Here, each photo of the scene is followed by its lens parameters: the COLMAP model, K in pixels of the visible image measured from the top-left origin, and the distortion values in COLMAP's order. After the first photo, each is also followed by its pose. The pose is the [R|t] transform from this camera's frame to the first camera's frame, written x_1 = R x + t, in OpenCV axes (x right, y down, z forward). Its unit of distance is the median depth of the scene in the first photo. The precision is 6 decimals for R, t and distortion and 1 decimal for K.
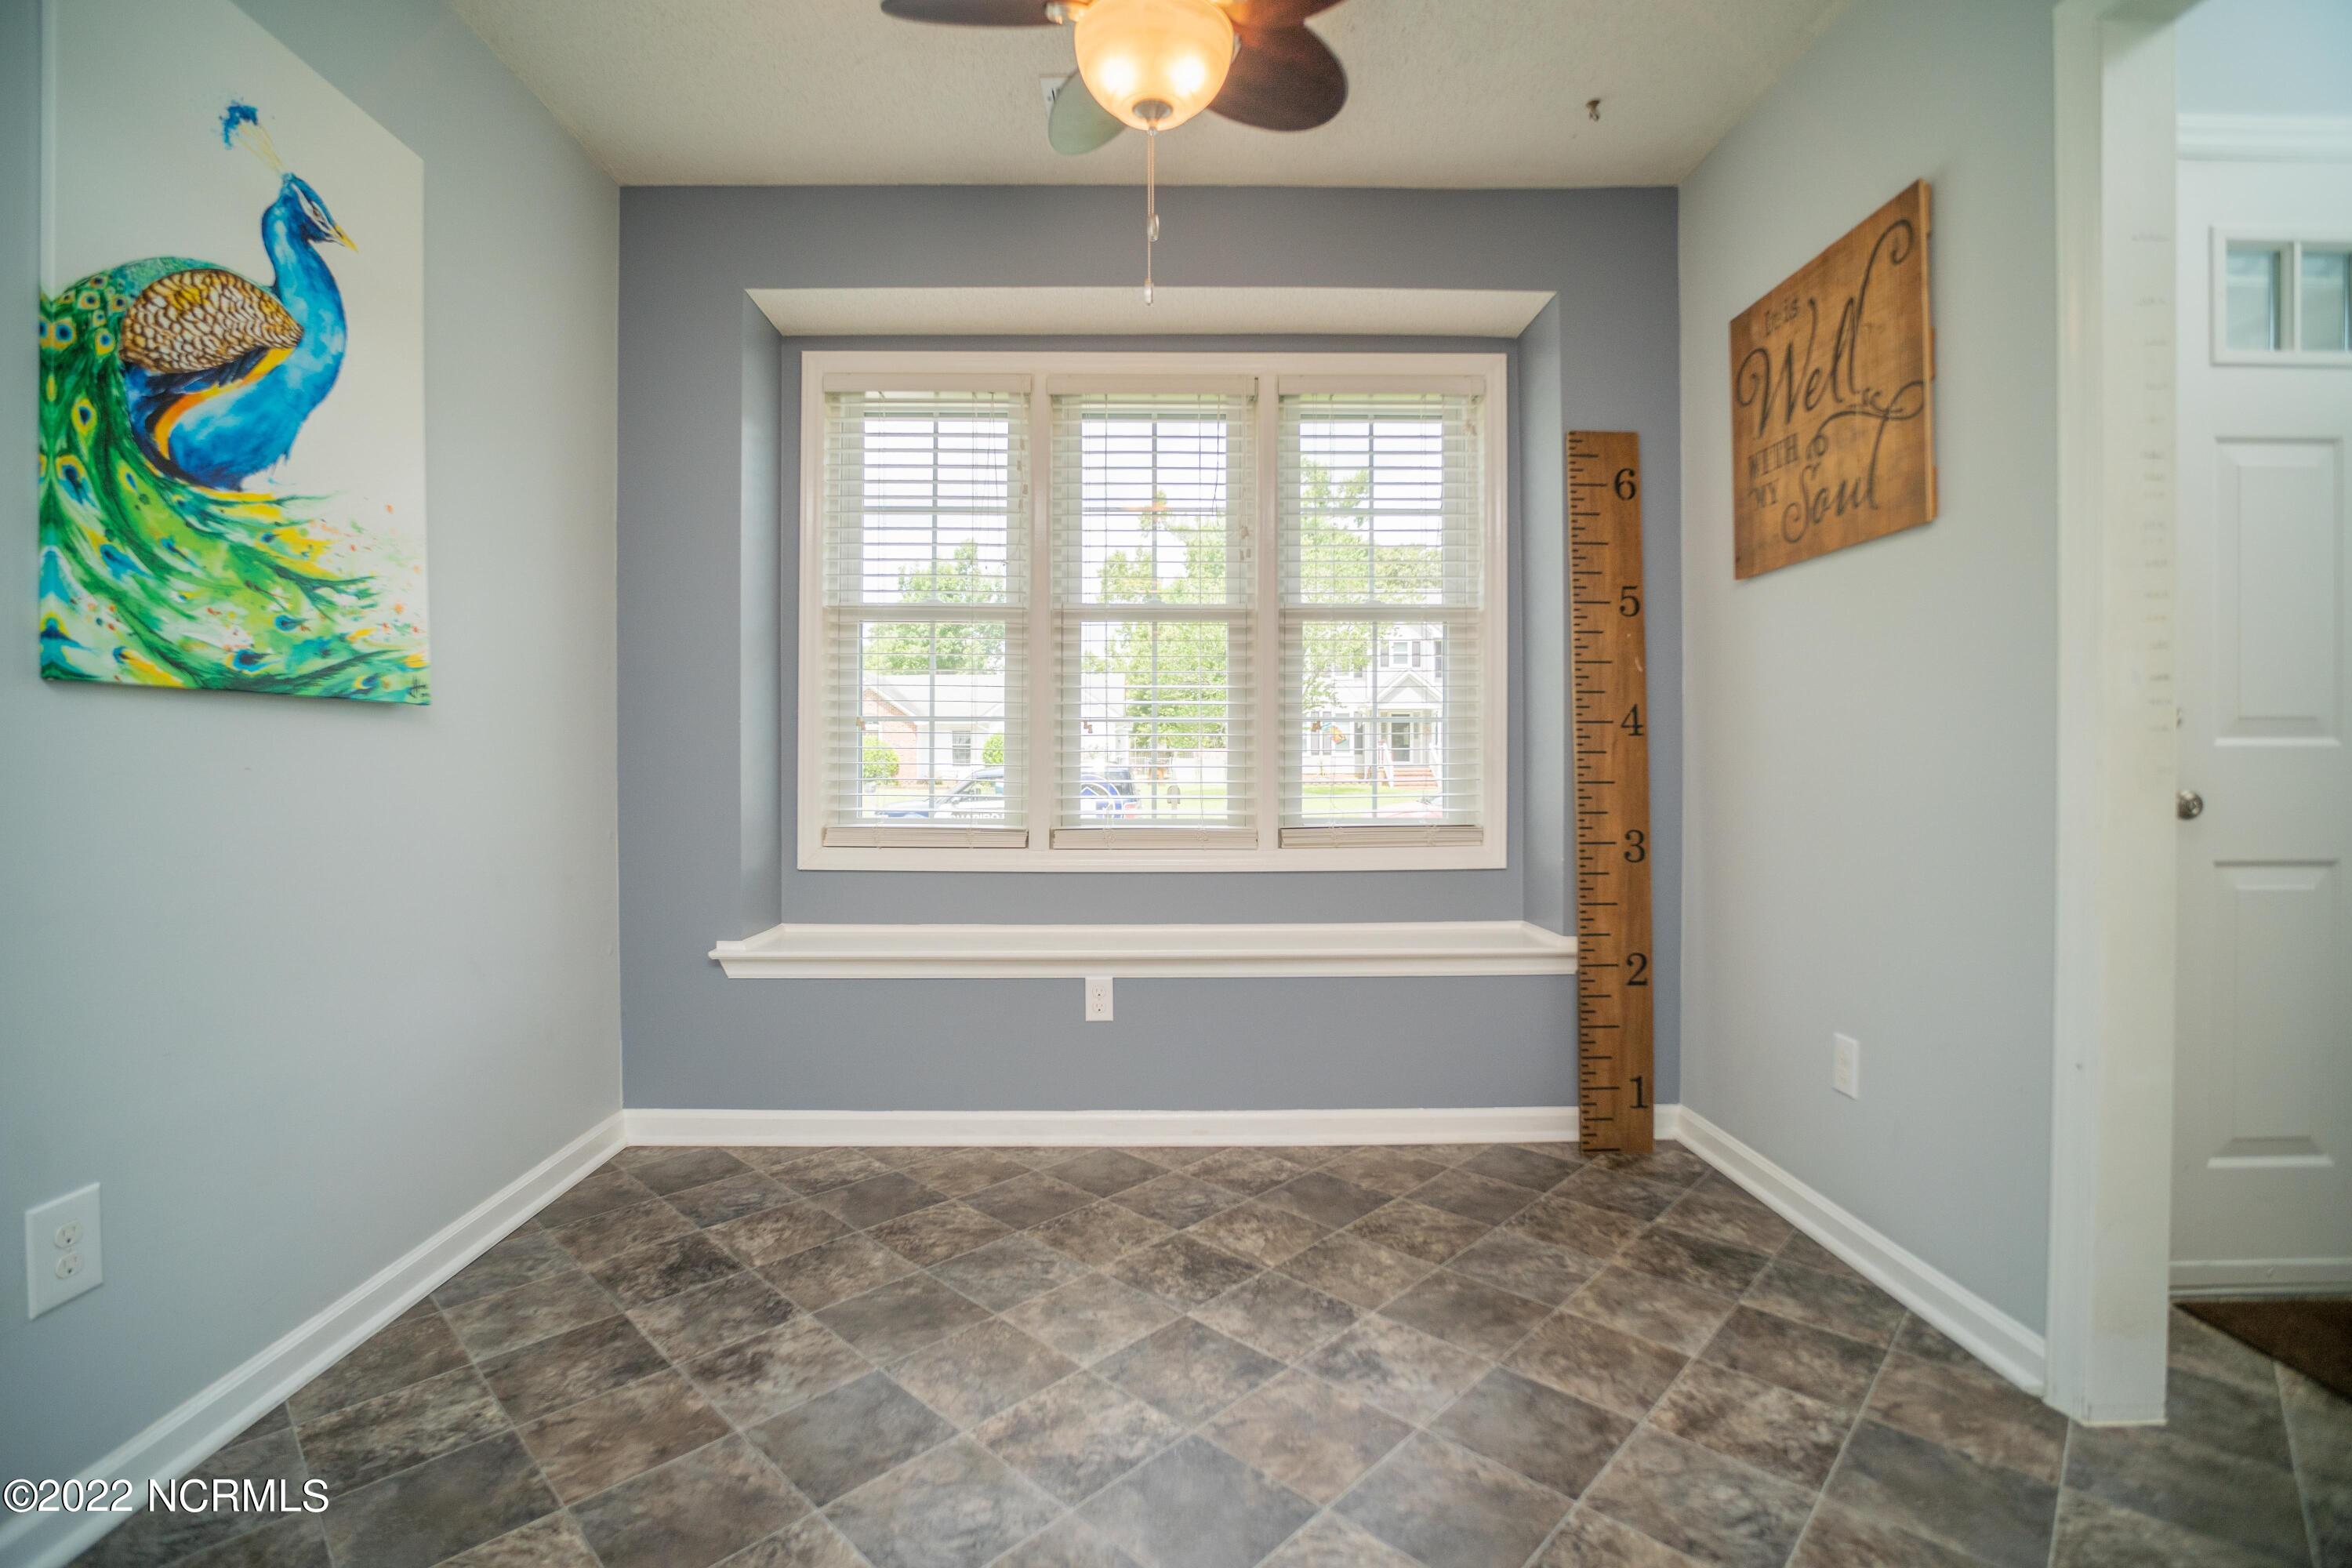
lens RADIAL K [[1040.4, 0, 1158.2], [0, 1040.4, 773.6], [0, 0, 1]] dist [-0.037845, 0.016902]
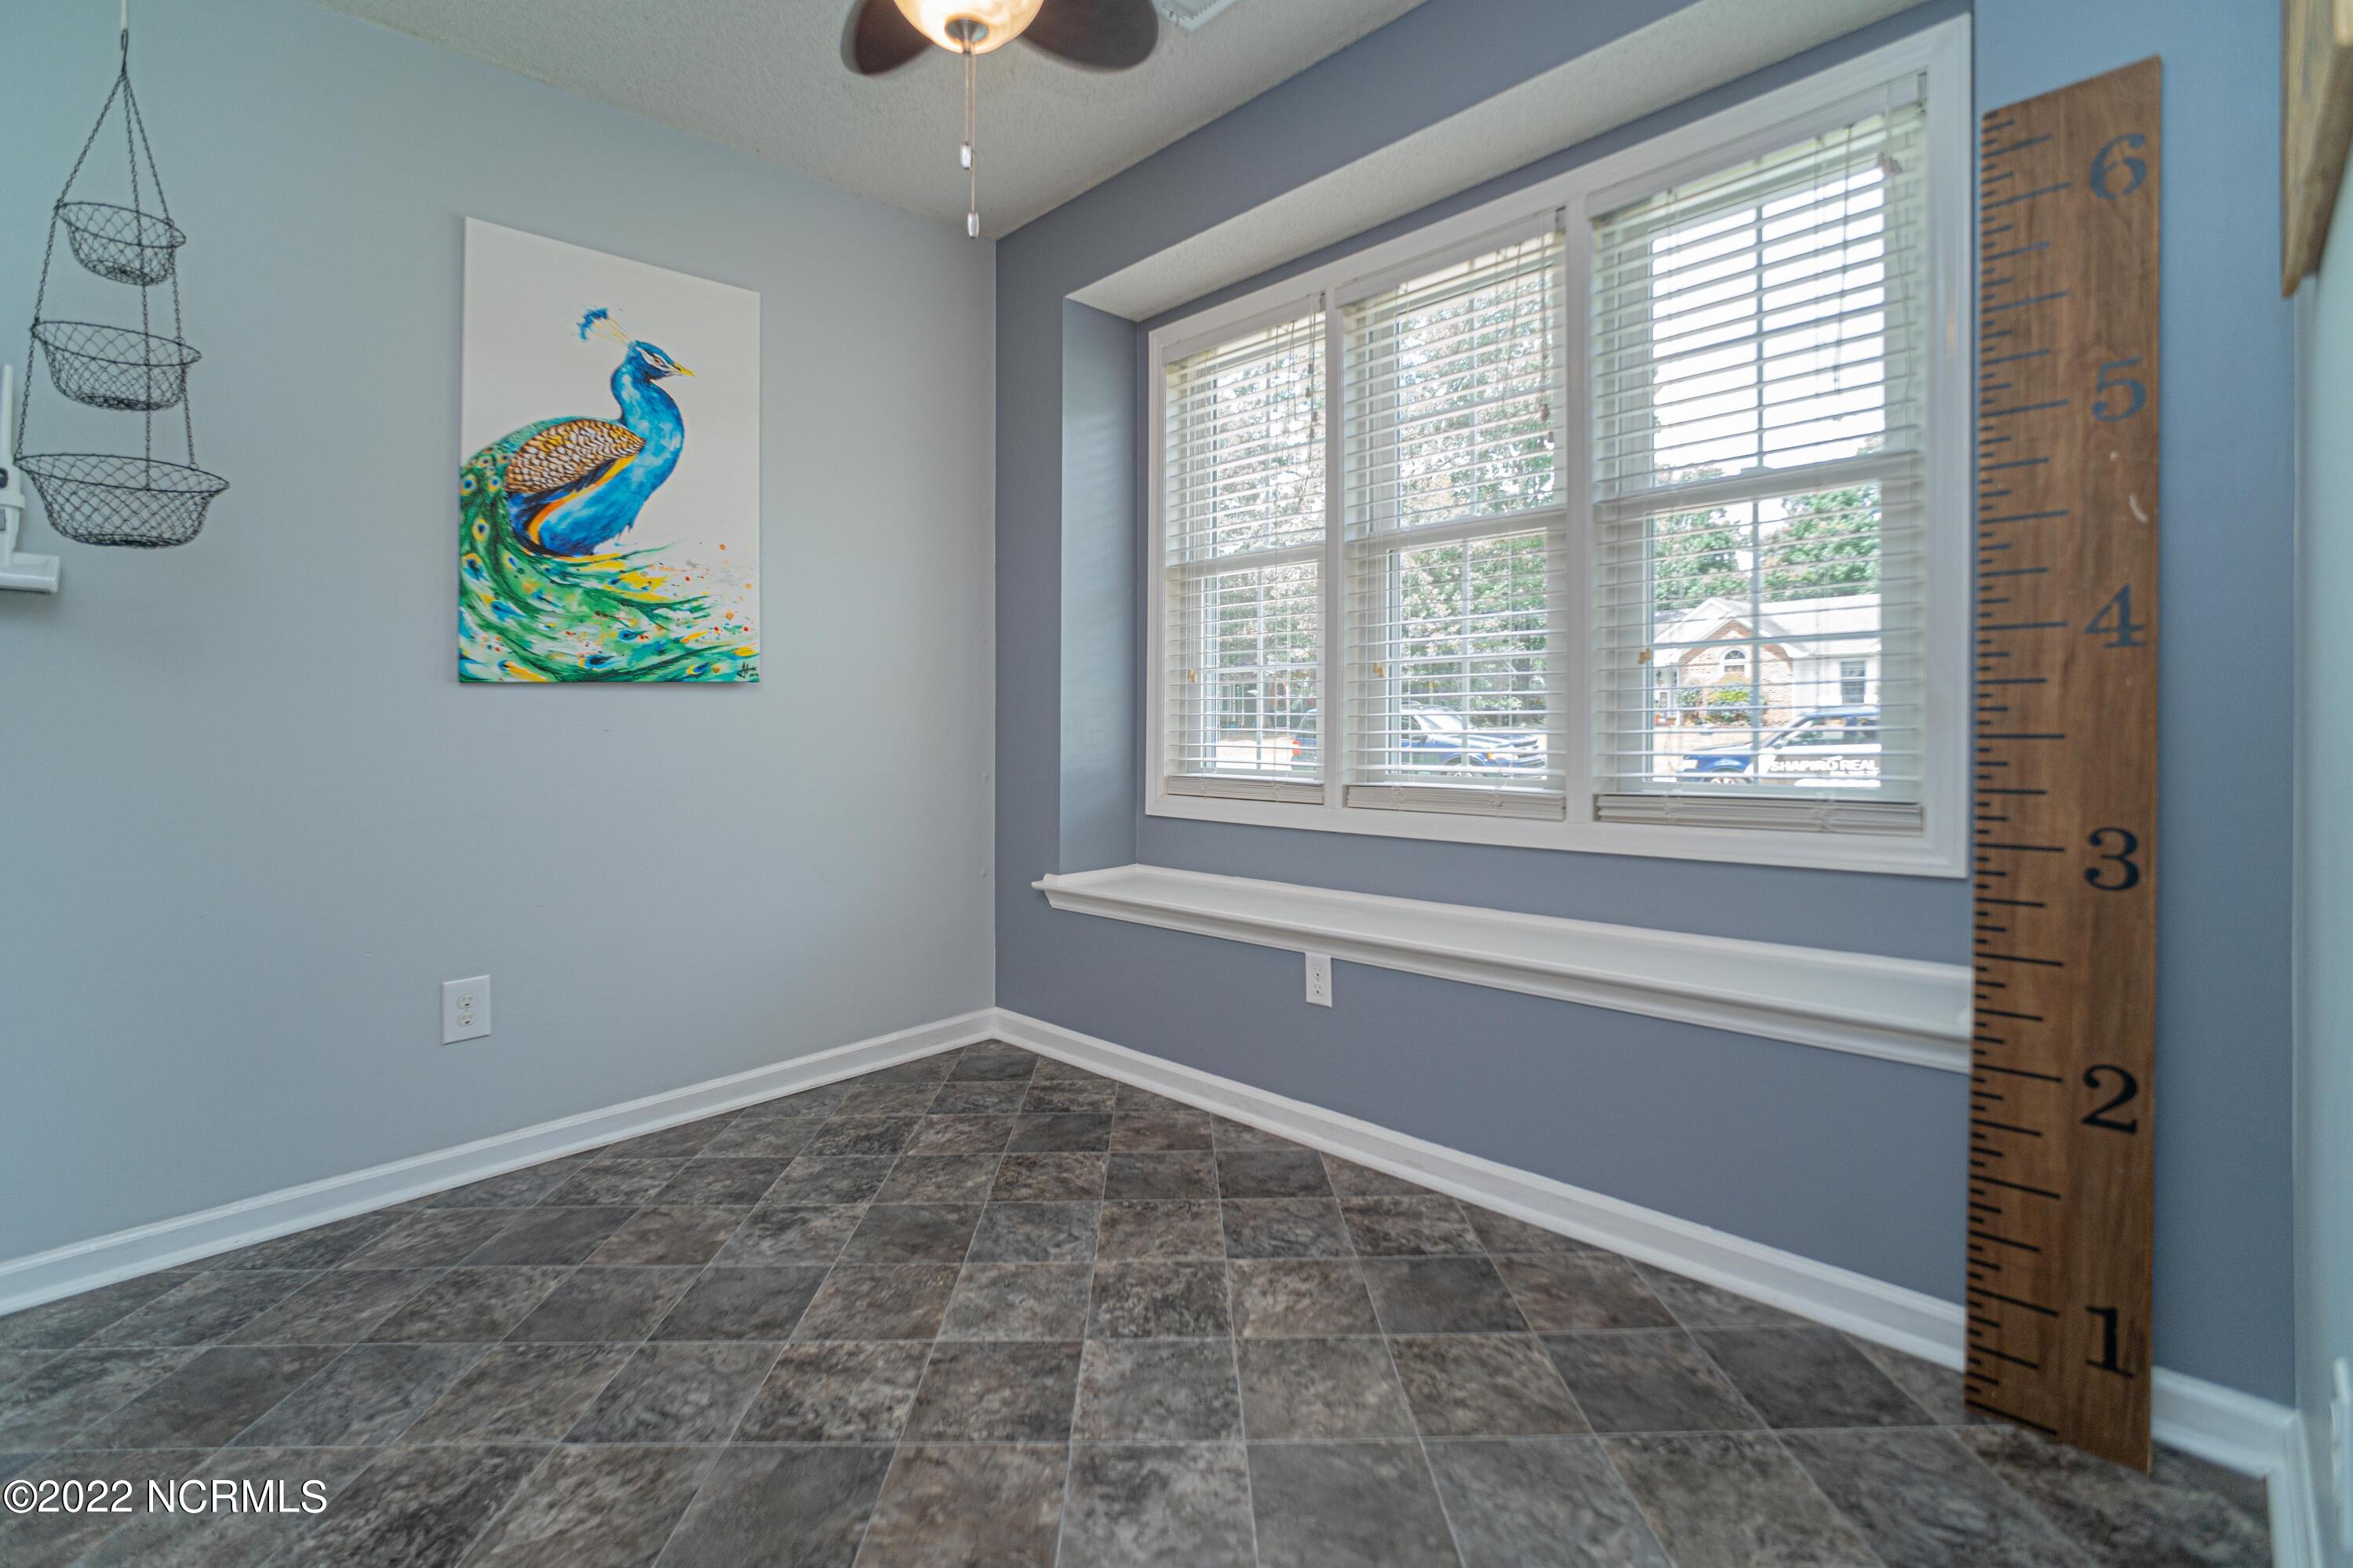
lens RADIAL K [[1047.2, 0, 1175.7], [0, 1047.2, 704.9], [0, 0, 1]] dist [-0.000925, 0.000296]
pose [[0.700148, -0.018756, -0.713751, 0.810655], [0.013057, 0.999824, -0.013465, -0.010364], [0.713878, 0.000108, 0.700270, 0.466550]]
